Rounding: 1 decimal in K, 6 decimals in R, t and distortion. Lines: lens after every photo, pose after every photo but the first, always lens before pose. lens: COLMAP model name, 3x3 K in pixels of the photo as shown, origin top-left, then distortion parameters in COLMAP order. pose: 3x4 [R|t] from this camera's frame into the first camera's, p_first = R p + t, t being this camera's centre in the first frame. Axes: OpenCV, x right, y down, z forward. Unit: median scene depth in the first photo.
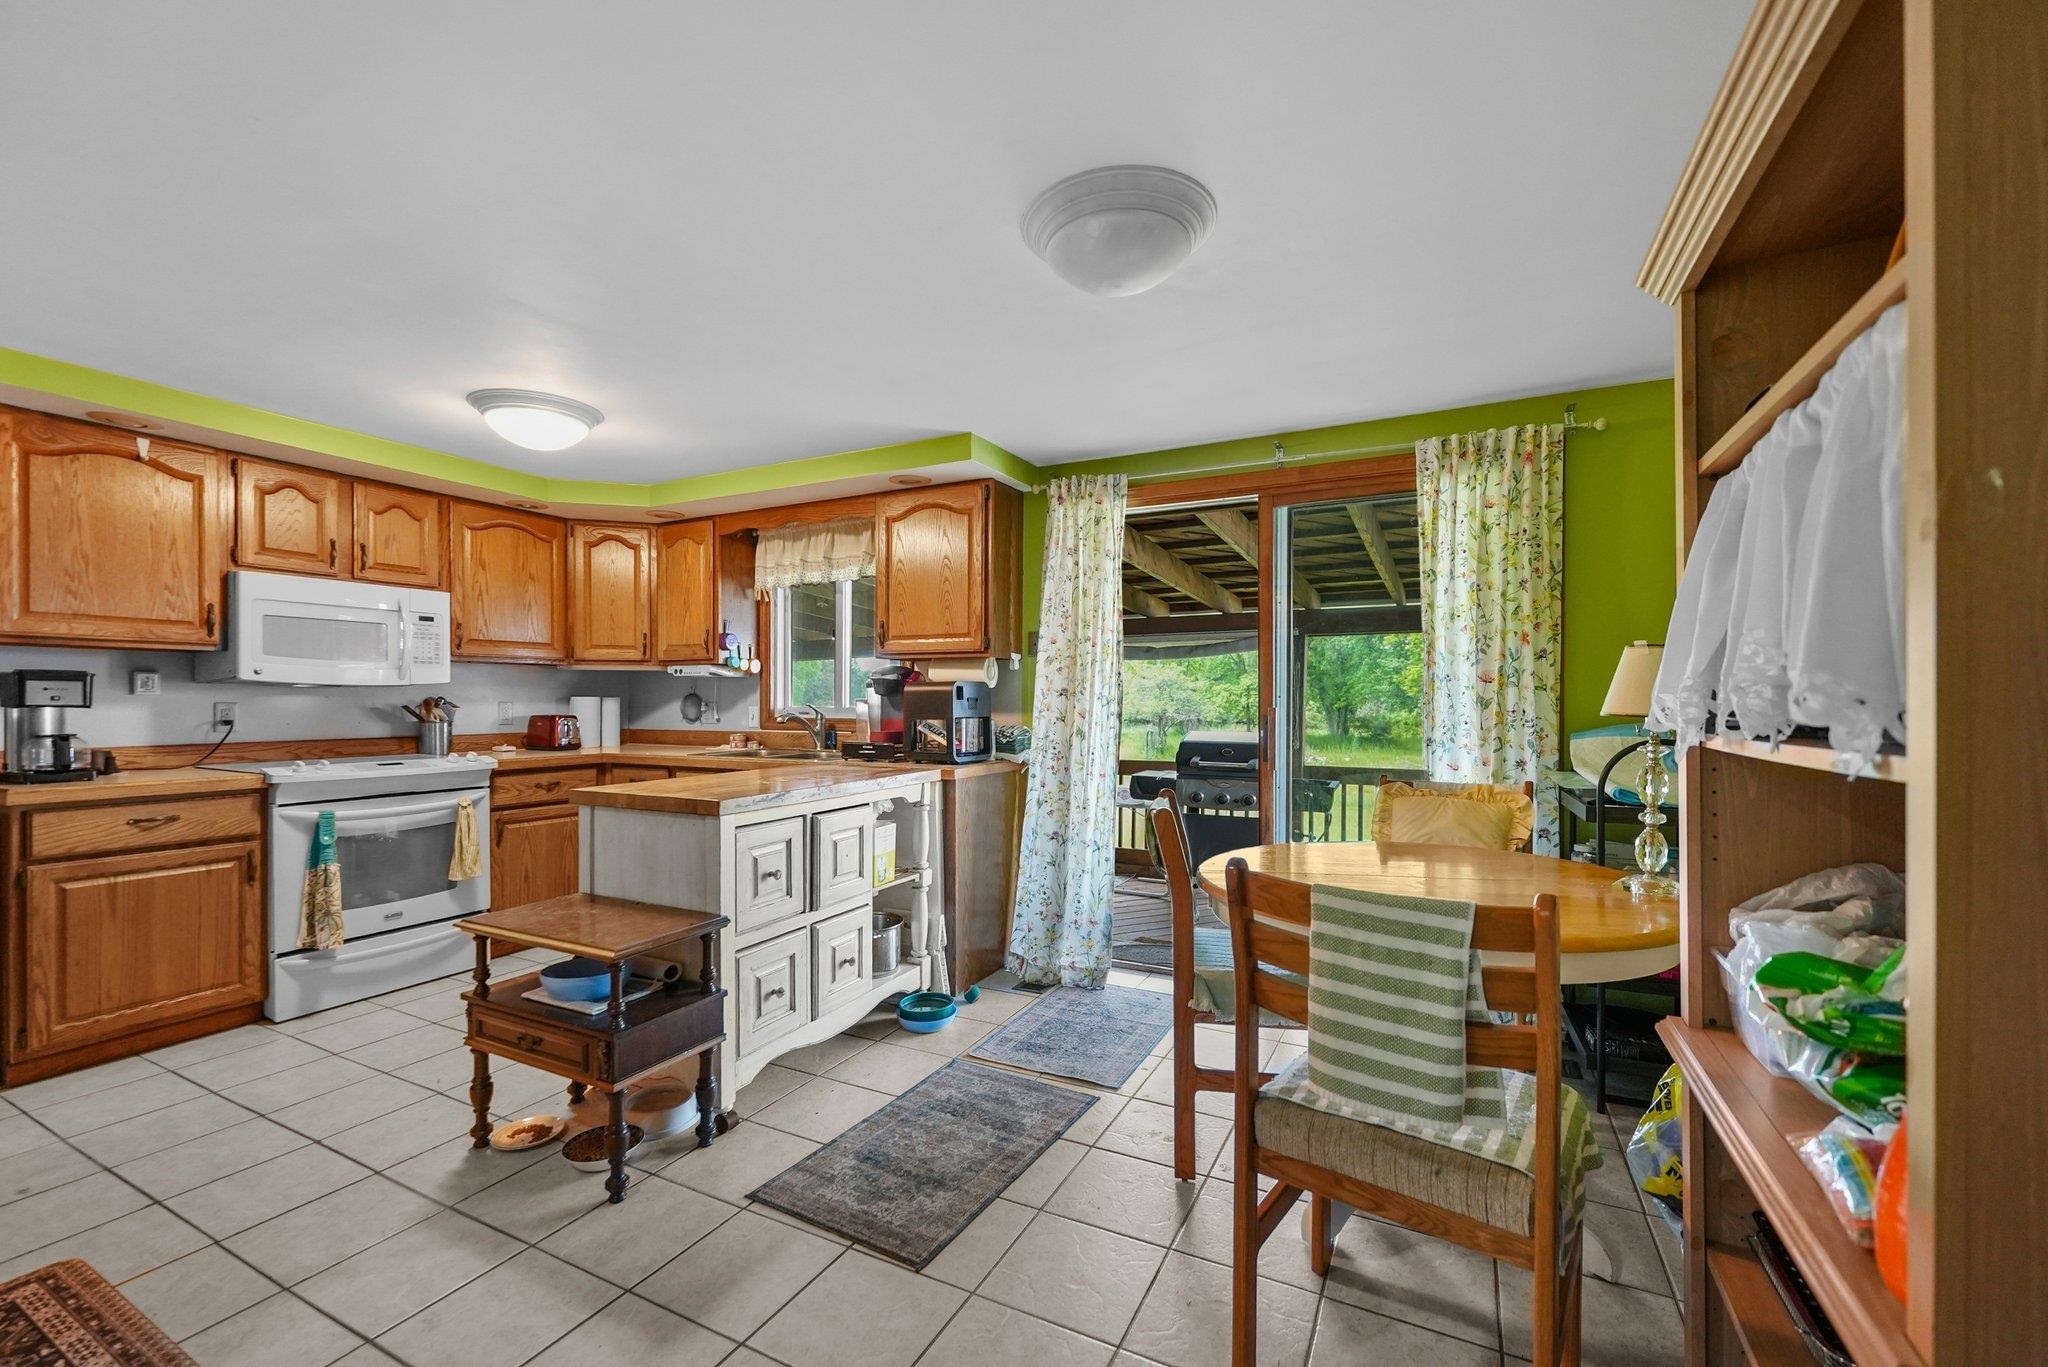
lens RADIAL K [[835.8, 0, 1022.2], [0, 835.8, 704.2], [0, 0, 1]] dist [-0.001950, -0.000102]
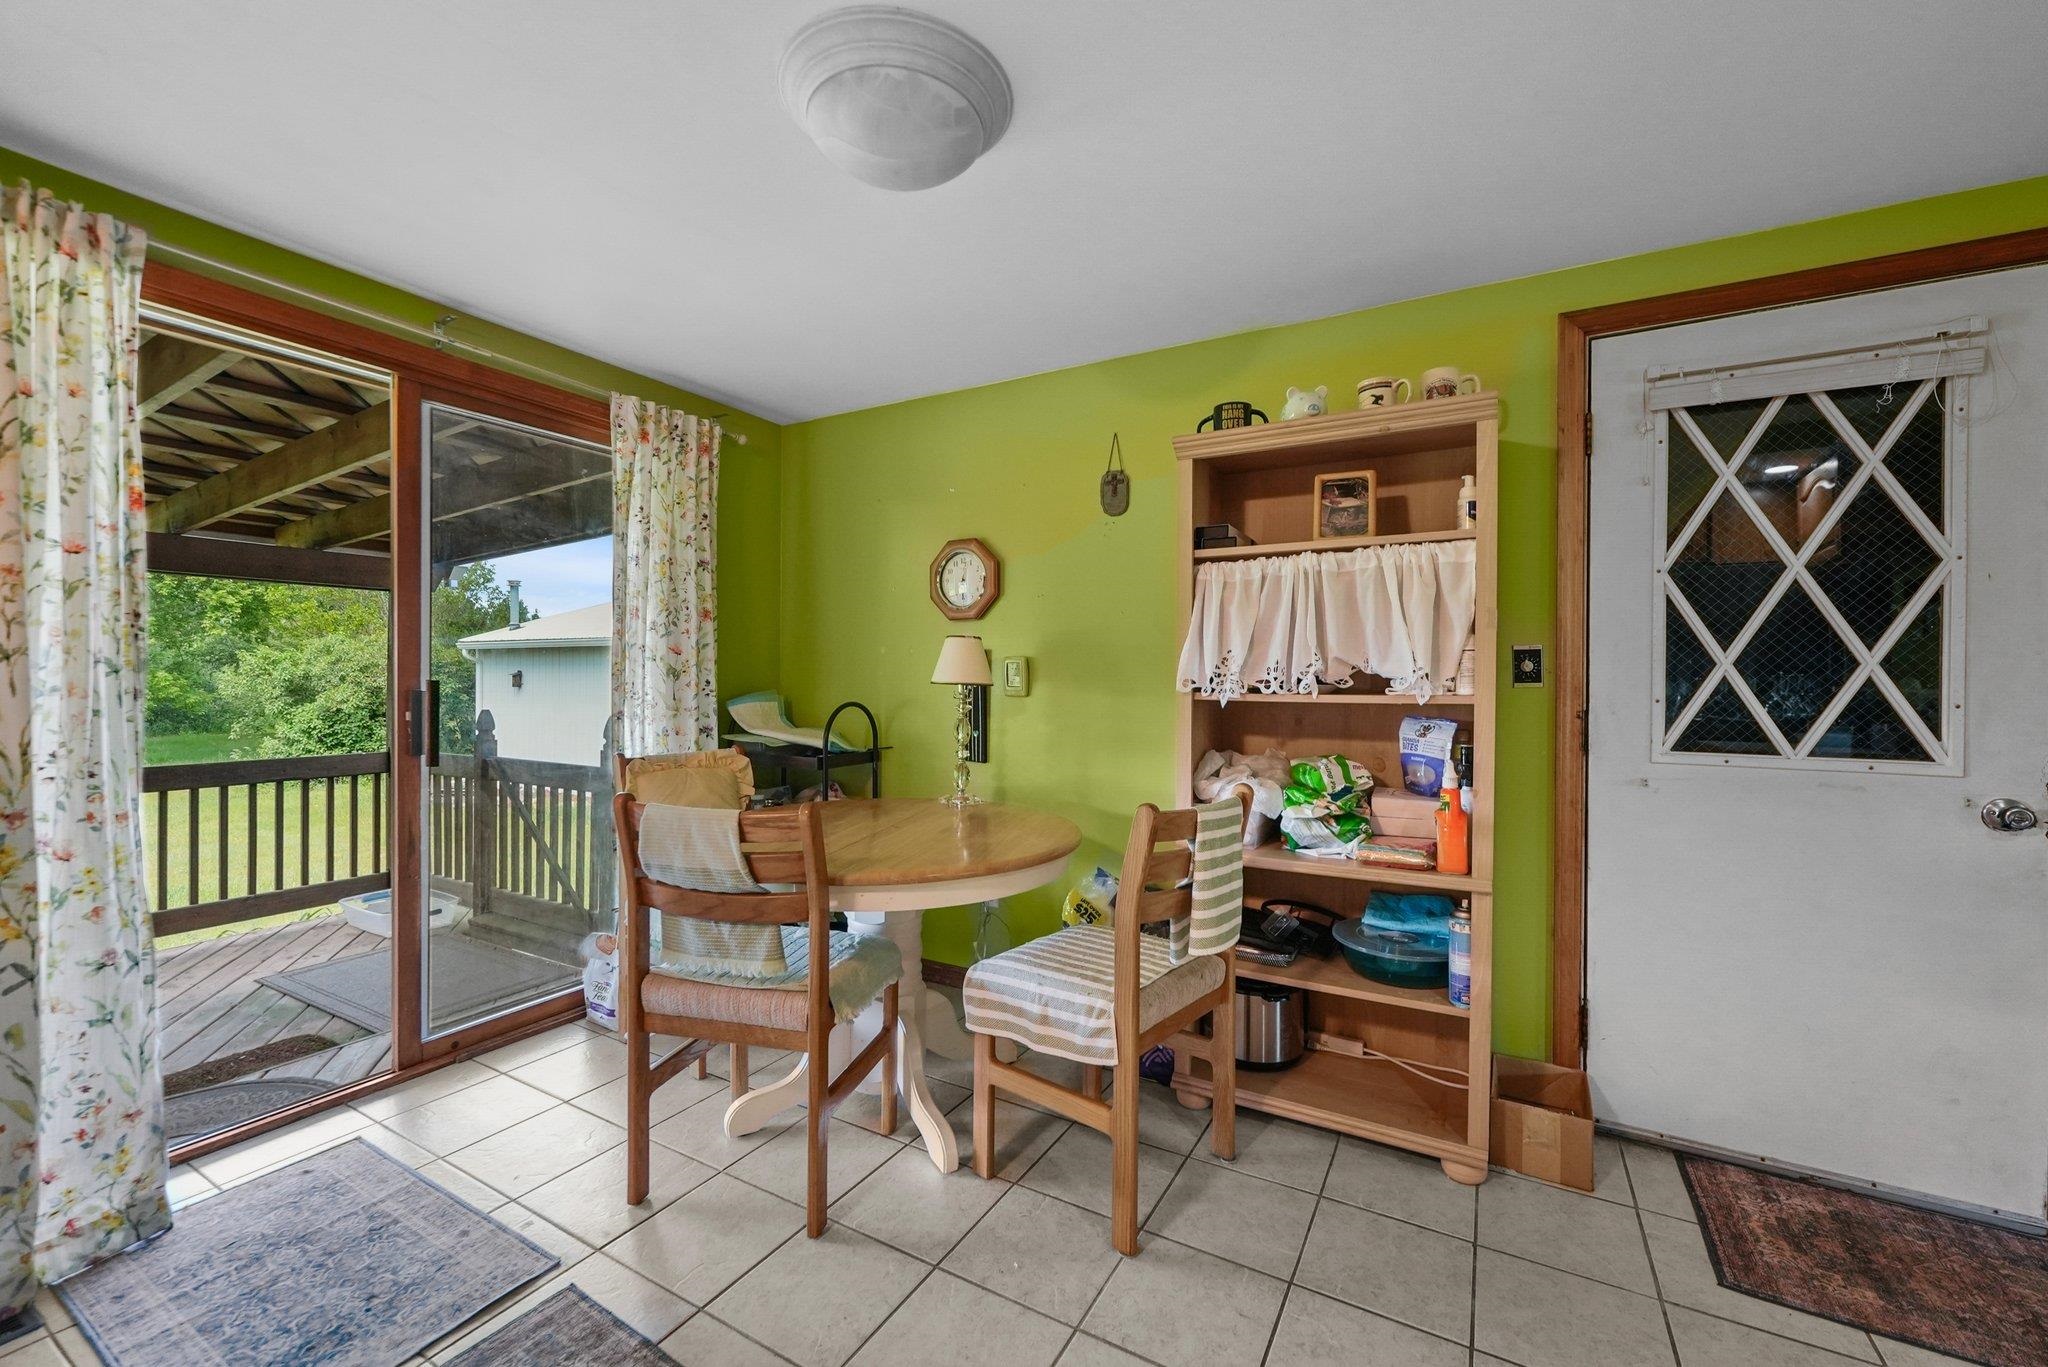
lens RADIAL K [[835.8, 0, 1014.4], [0, 835.8, 680.5], [0, 0, 1]] dist [-0.001950, -0.000102]
pose [[0.047674, -0.003171, 0.998858, -0.382132], [-0.004091, 0.999986, 0.003370, 0.000190], [-0.998855, -0.004247, 0.047661, 0.448554]]
